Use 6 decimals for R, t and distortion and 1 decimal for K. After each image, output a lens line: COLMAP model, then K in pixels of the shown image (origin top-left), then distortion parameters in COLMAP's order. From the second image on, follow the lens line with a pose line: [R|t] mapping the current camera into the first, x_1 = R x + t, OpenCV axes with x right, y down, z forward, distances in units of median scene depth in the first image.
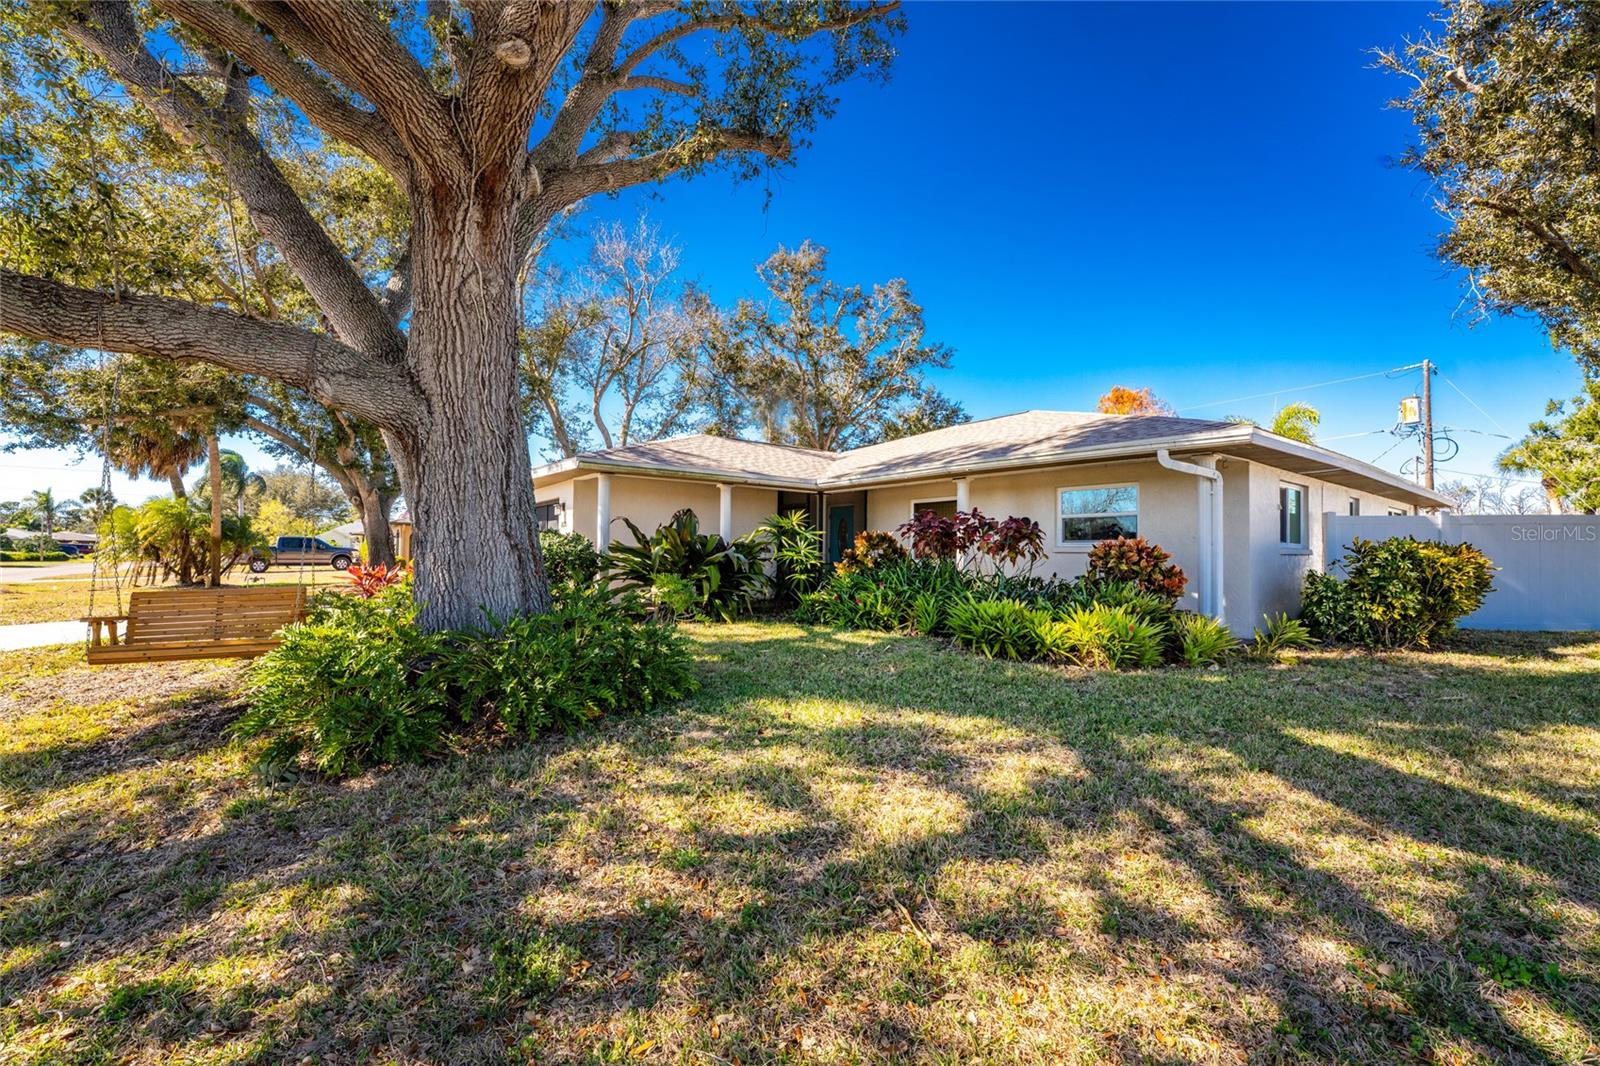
lens RADIAL K [[652.4, 0, 796.9], [0, 652.4, 532.2], [0, 0, 1]] dist [-0.013998, -0.000401]
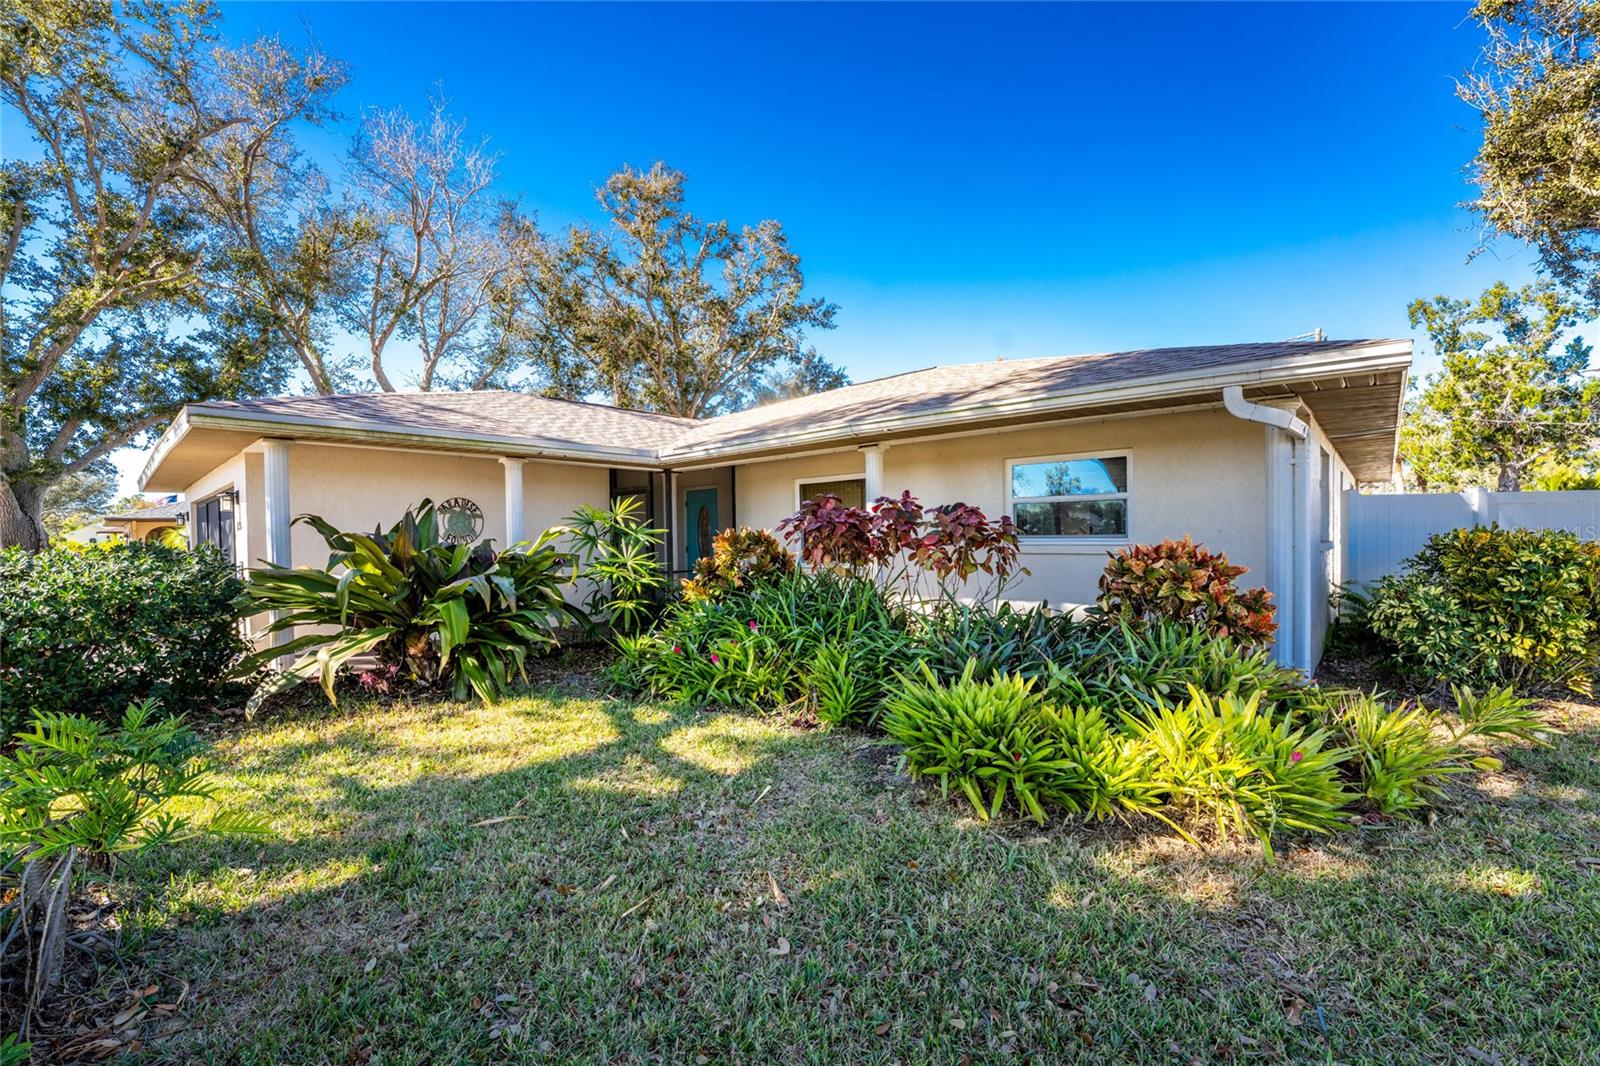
lens RADIAL K [[652.4, 0, 803.5], [0, 652.4, 542.2], [0, 0, 1]] dist [-0.013998, -0.000401]
pose [[0.980846, -0.029433, 0.192546, 0.046640], [0.020662, 0.998662, 0.047402, -0.015139], [-0.193684, -0.042516, 0.980142, 0.312205]]
